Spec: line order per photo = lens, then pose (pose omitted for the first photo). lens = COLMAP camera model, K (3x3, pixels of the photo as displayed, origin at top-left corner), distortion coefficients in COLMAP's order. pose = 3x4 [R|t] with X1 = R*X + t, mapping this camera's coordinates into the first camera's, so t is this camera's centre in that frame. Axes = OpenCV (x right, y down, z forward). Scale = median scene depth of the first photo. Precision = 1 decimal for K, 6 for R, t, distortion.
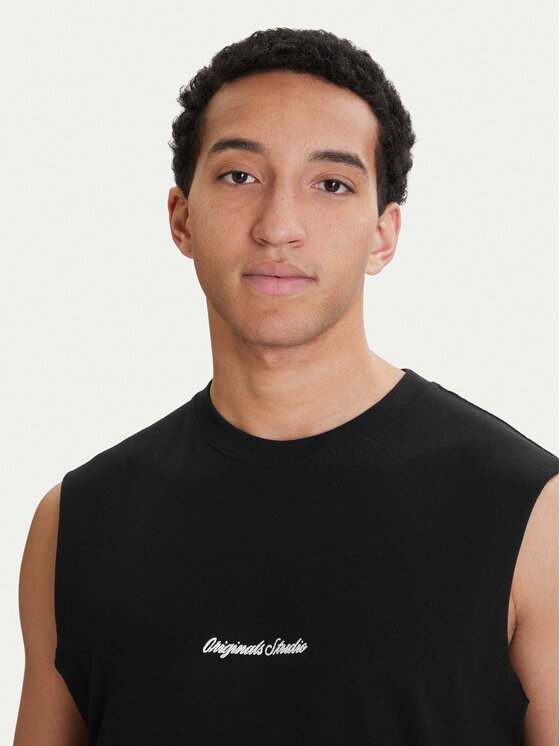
lens RADIAL K [[2226.1, 0, 280.0], [0, 2226.1, 373.0], [0, 0, 1]] dist [-0.096490, -0.122674]
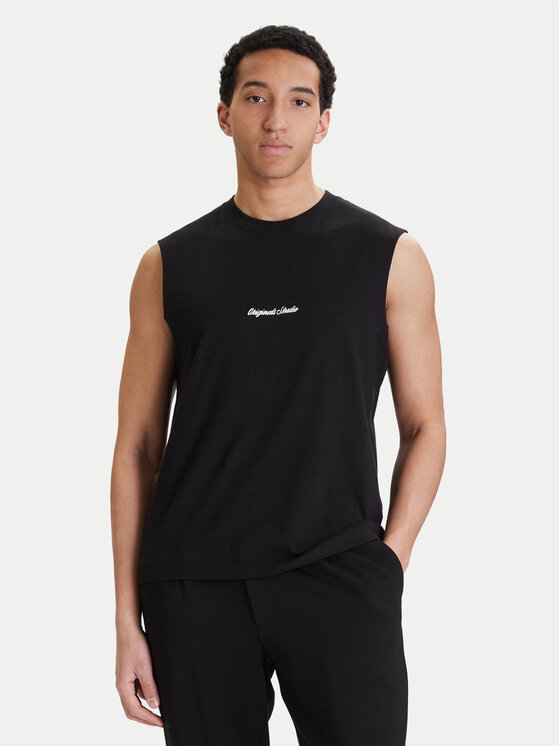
lens RADIAL K [[1809.5, 0, 280.0], [0, 1809.5, 373.0], [0, 0, 1]] dist [-0.607109, 0.327436]
pose [[0.998509, -0.000437, 0.054579, -0.086909], [-0.005061, 0.994919, 0.100551, 0.000533], [-0.054345, -0.100678, 0.993434, -0.699750]]
